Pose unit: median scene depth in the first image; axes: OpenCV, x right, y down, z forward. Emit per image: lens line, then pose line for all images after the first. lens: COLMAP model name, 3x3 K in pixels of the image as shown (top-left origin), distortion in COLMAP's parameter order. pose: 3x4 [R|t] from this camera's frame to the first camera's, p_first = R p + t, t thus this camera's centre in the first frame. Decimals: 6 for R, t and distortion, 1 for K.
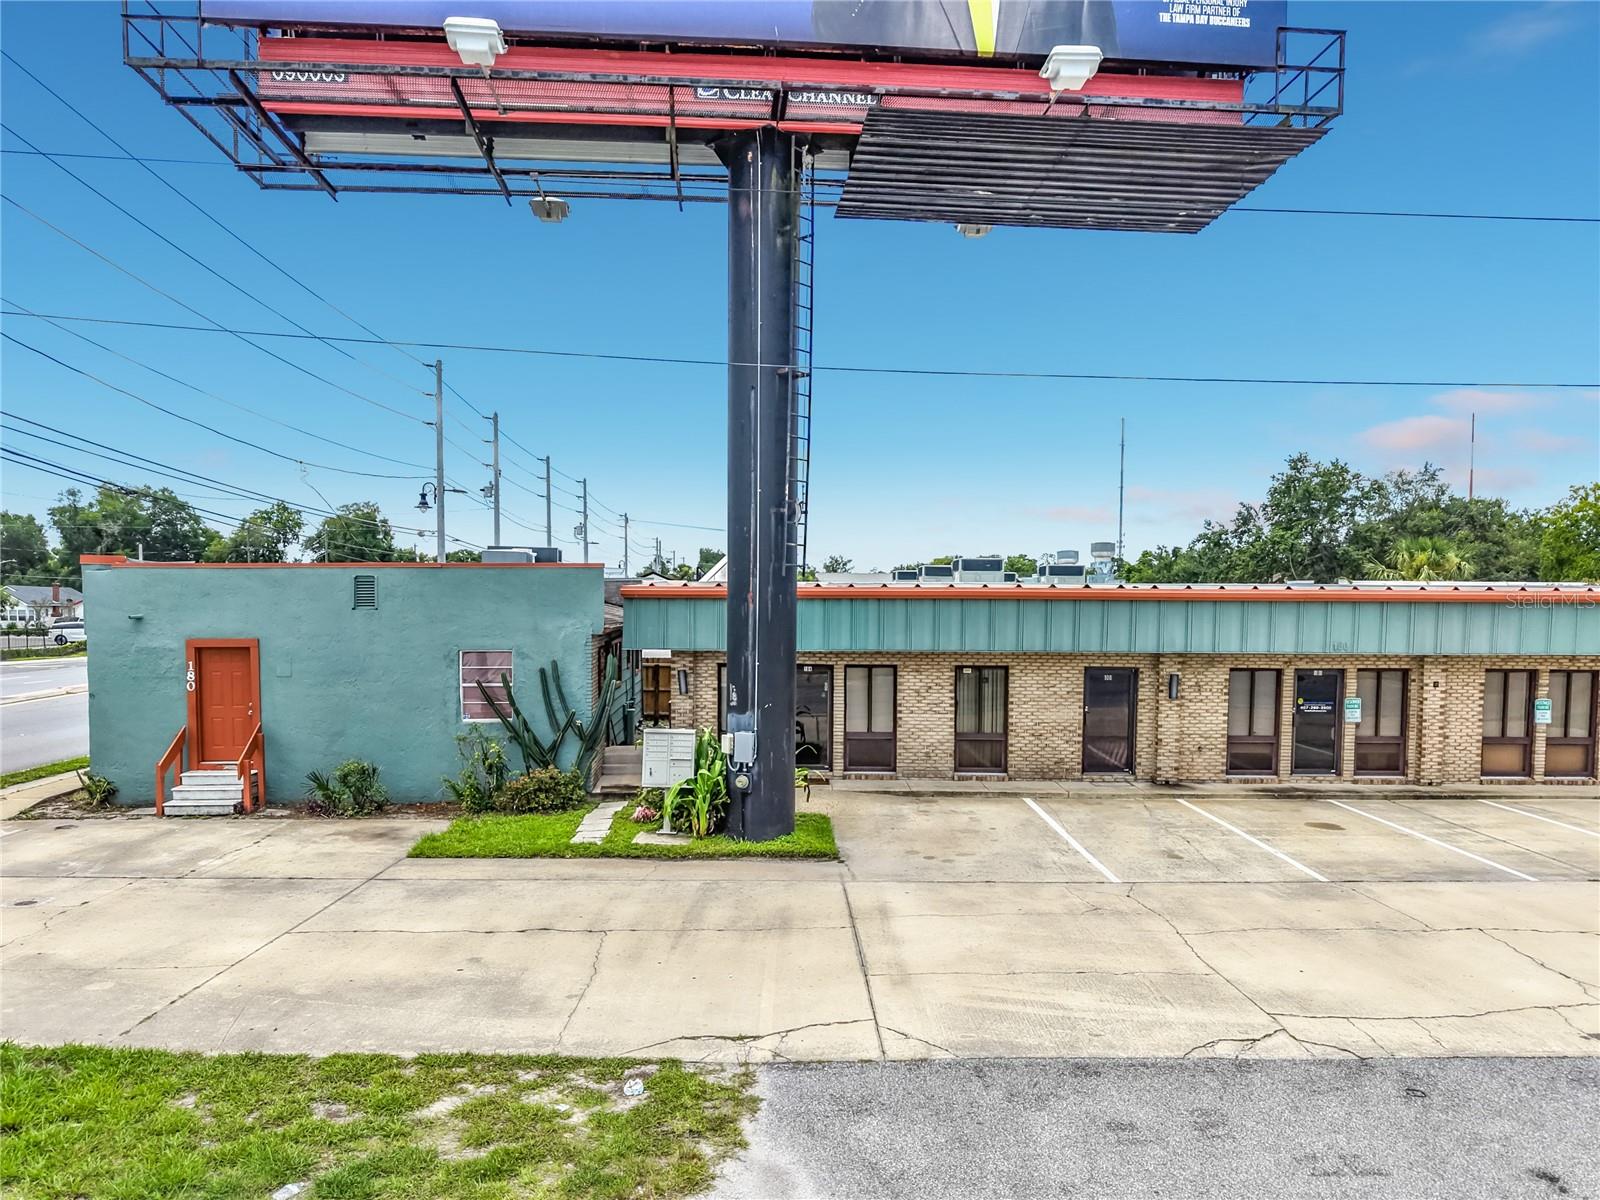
lens RADIAL K [[1114.7, 0, 807.3], [0, 1114.7, 652.2], [0, 0, 1]] dist [0.075014, -0.122328]
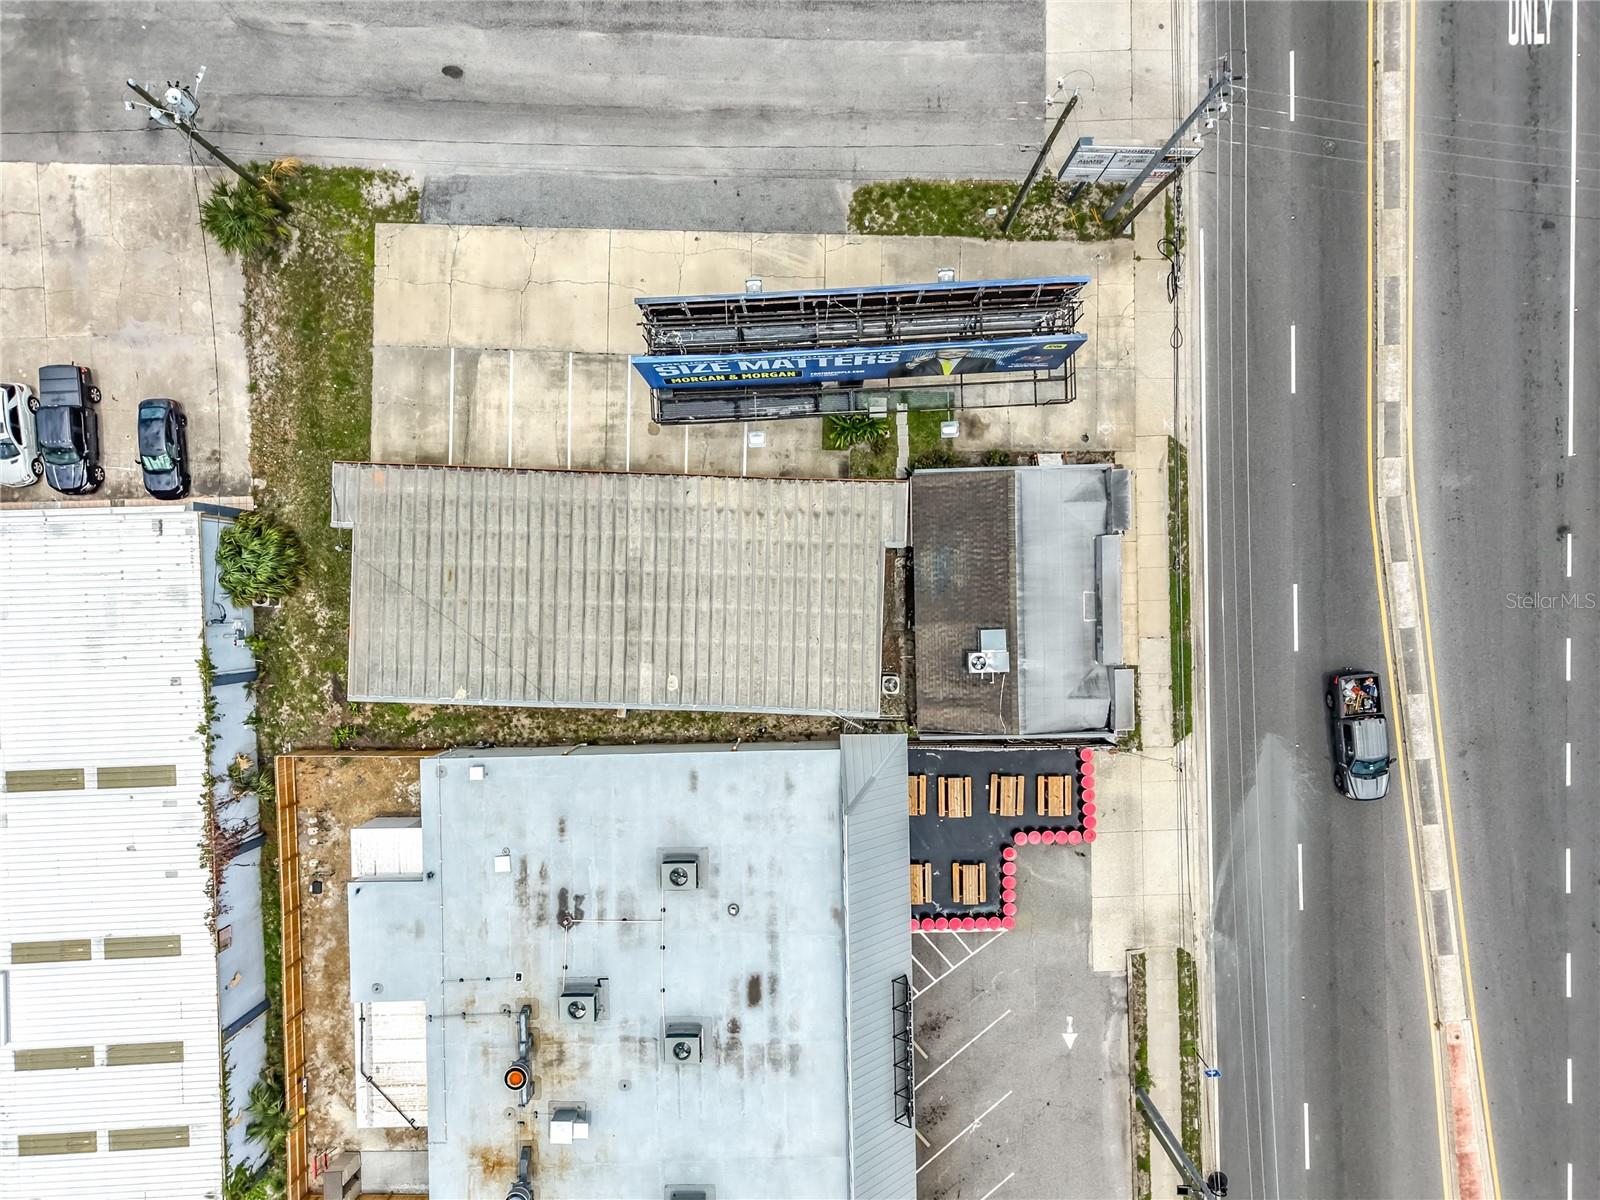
lens RADIAL K [[1071.3, 0, 800.3], [0, 1071.3, 620.4], [0, 0, 1]] dist [0.049097, -0.029940]
pose [[-0.999258, -0.037747, 0.007687, 0.036270], [0.010357, -0.071071, 0.997417, -2.438439], [-0.037103, 0.996757, 0.071409, 1.182095]]
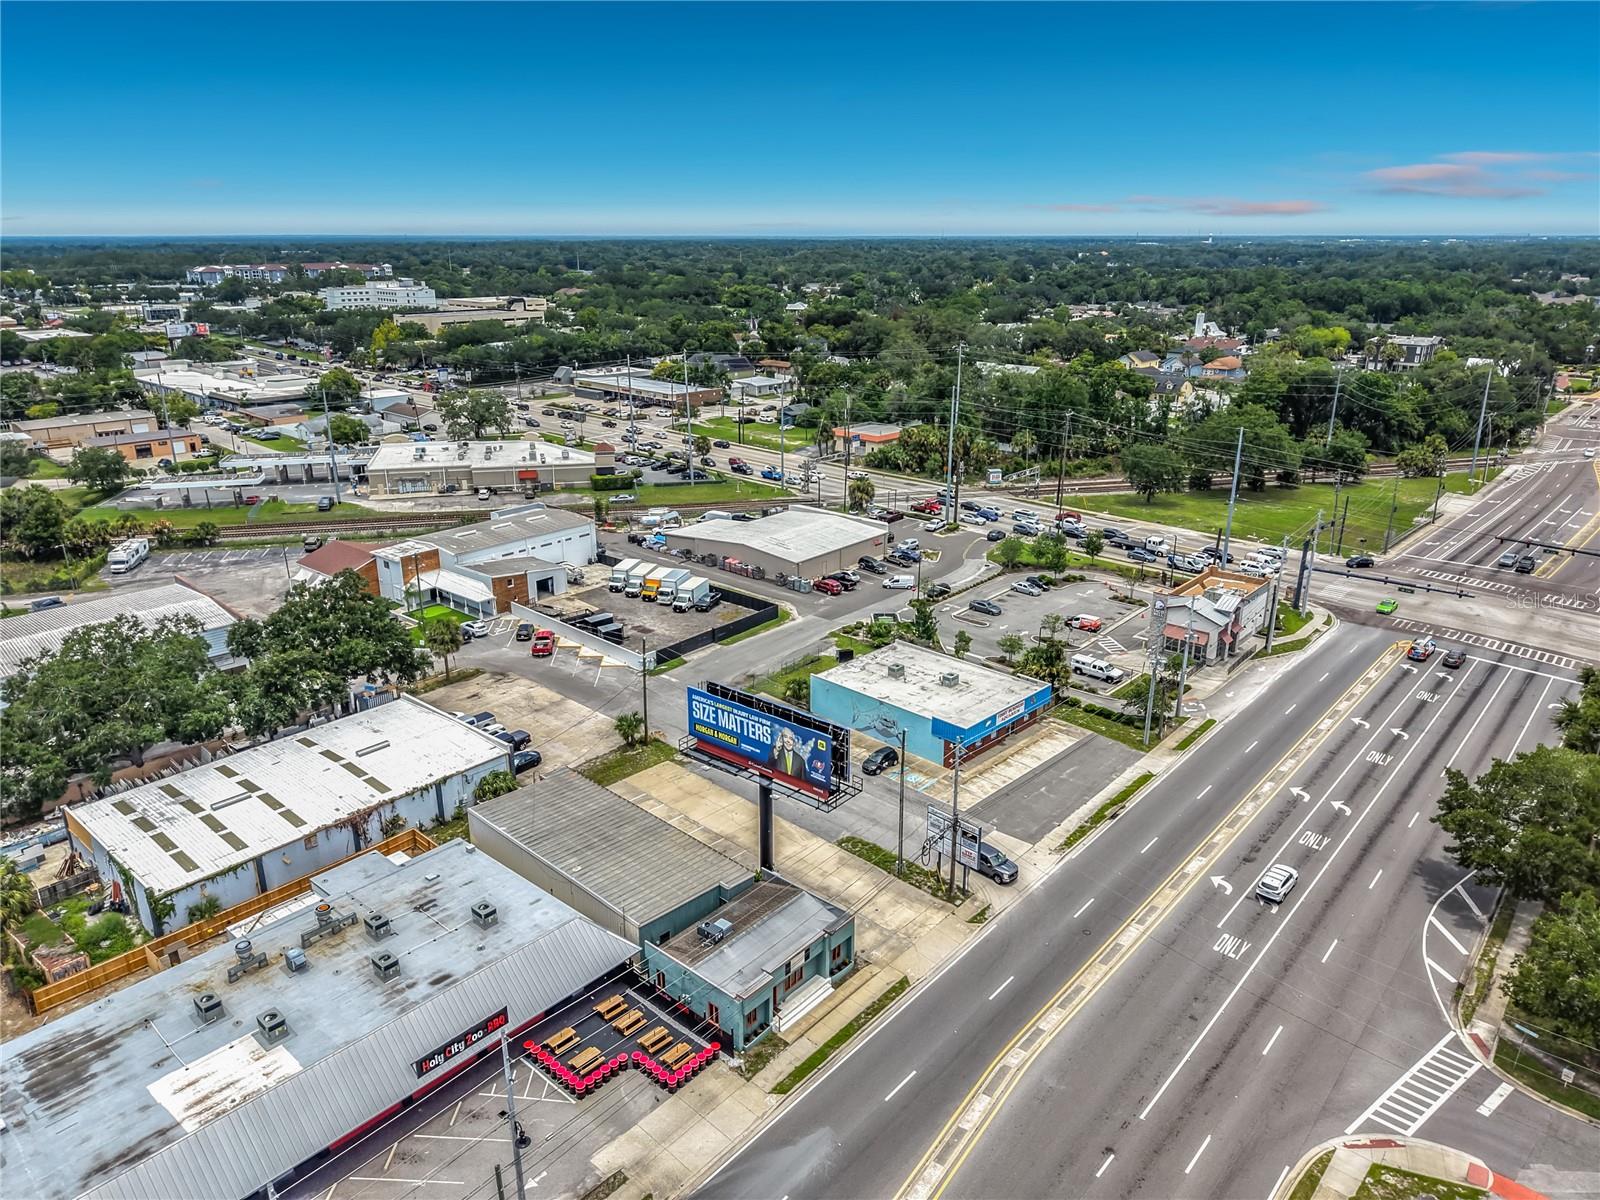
lens RADIAL K [[1063.9, 0, 799.1], [0, 1063.9, 634.4], [0, 0, 1]] dist [0.073296, -0.099253]
pose [[-0.713405, -0.254300, 0.652981, -2.726931], [0.029629, 0.920050, 0.390679, -2.501893], [-0.700125, 0.298060, -0.648834, 3.301938]]
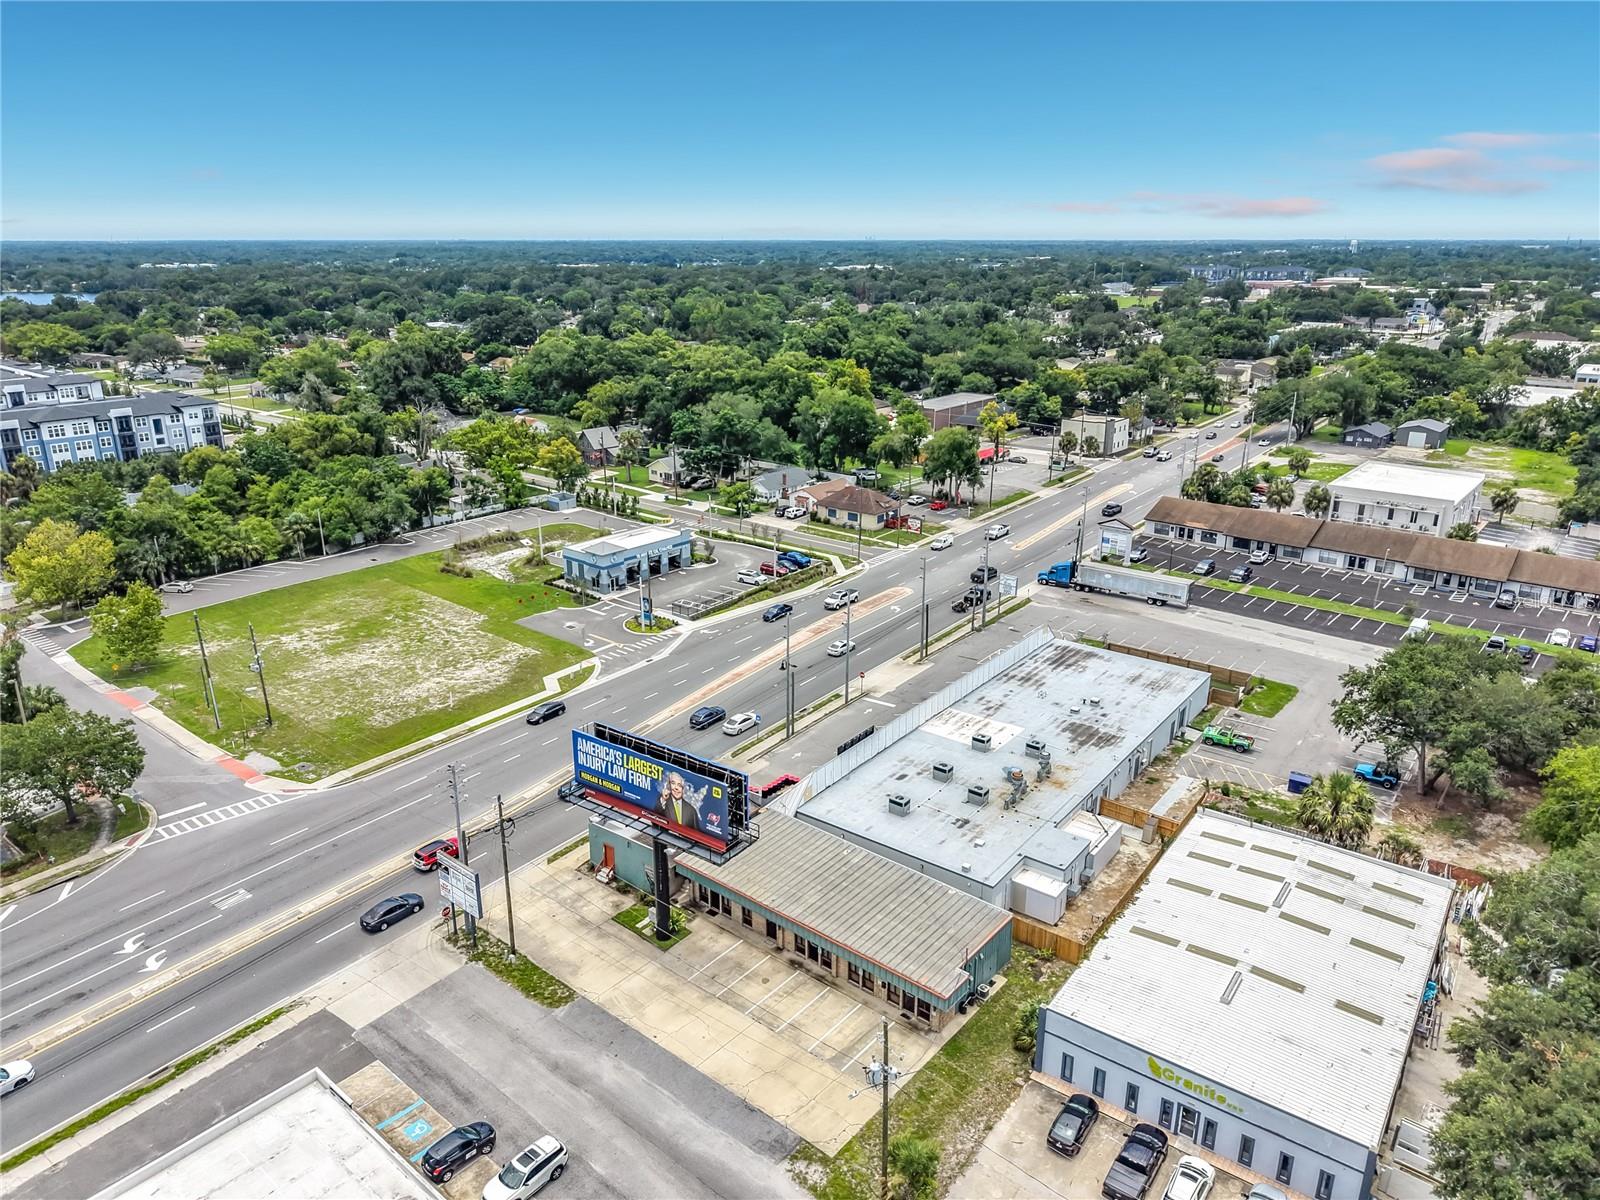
lens RADIAL K [[1073.4, 0, 796.2], [0, 1073.4, 604.3], [0, 0, 1]] dist [0.076630, -0.093343]
pose [[0.760812, 0.202116, -0.616697, 2.625801], [-0.025539, 0.958854, 0.282747, -2.249238], [0.648470, -0.199367, 0.734670, -1.586152]]
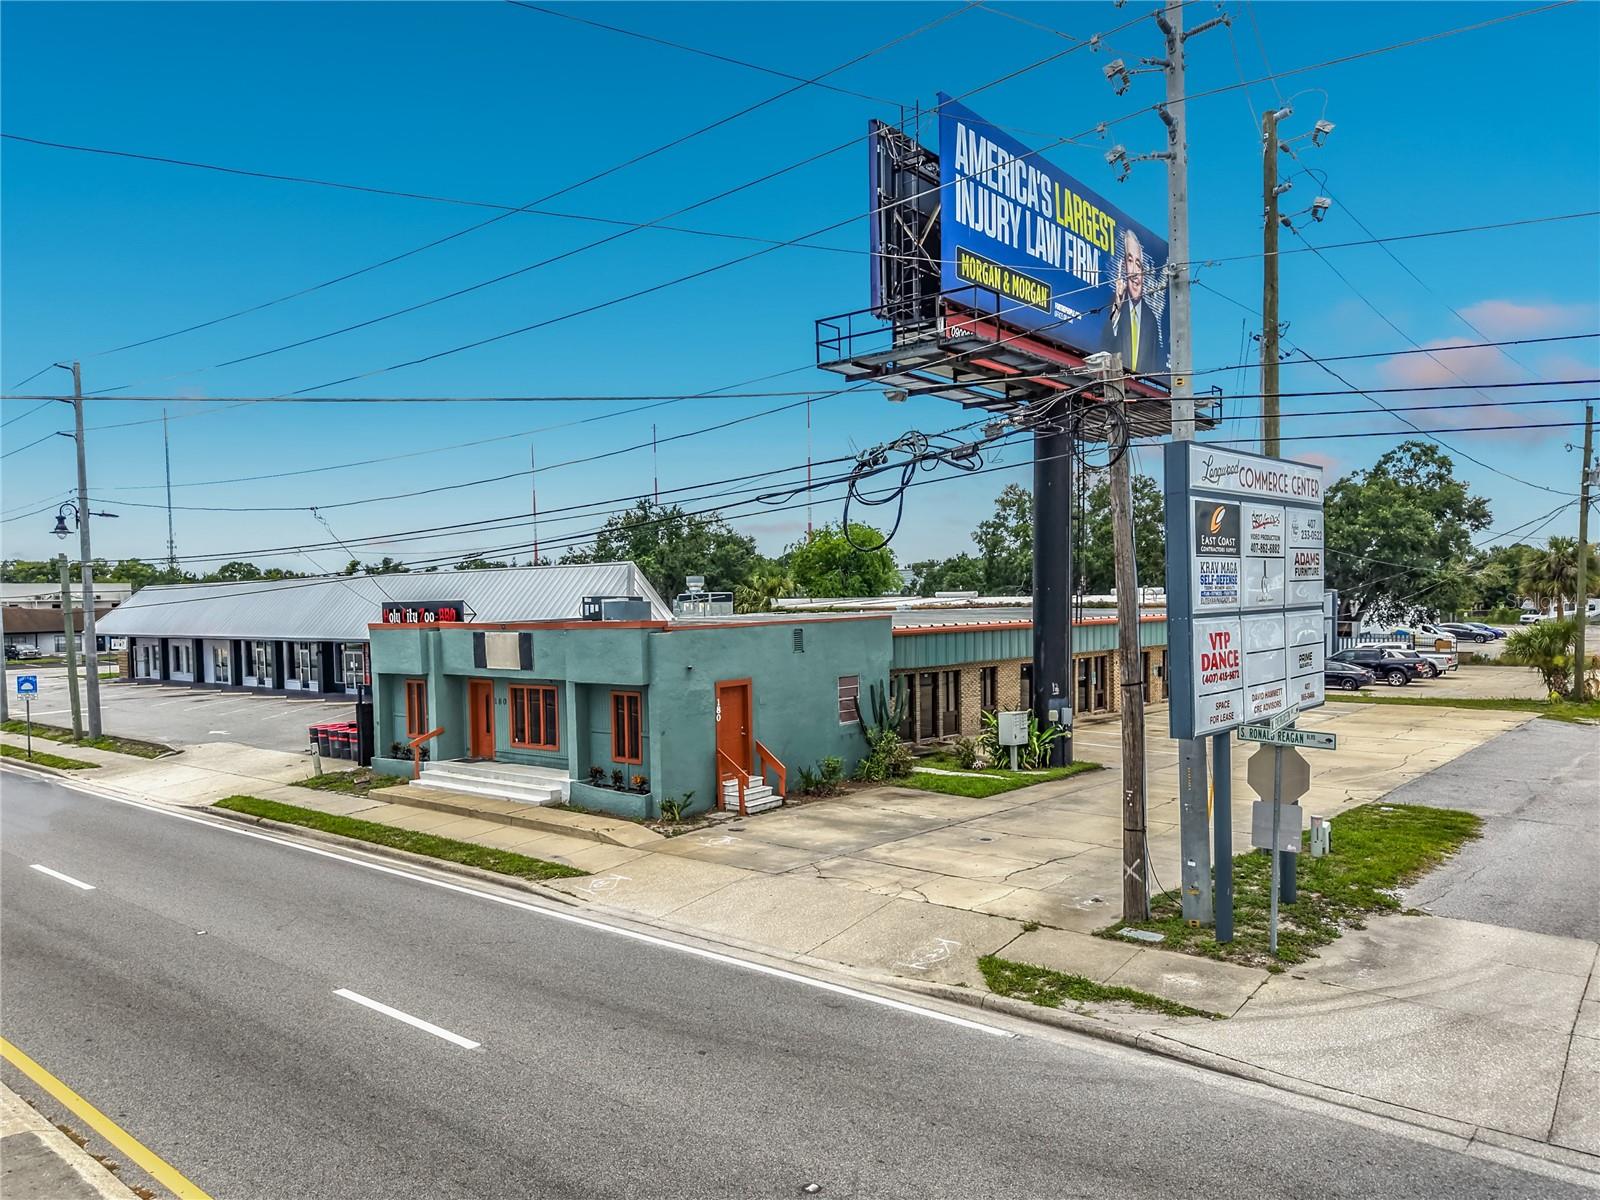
lens RADIAL K [[1083.5, 0, 796.2], [0, 1083.5, 618.4], [0, 0, 1]] dist [0.087713, -0.144820]
pose [[0.689075, -0.029102, 0.724106, -1.385039], [0.051161, 0.998654, -0.008549, -0.069521], [-0.722882, 0.042937, 0.689636, 0.057441]]
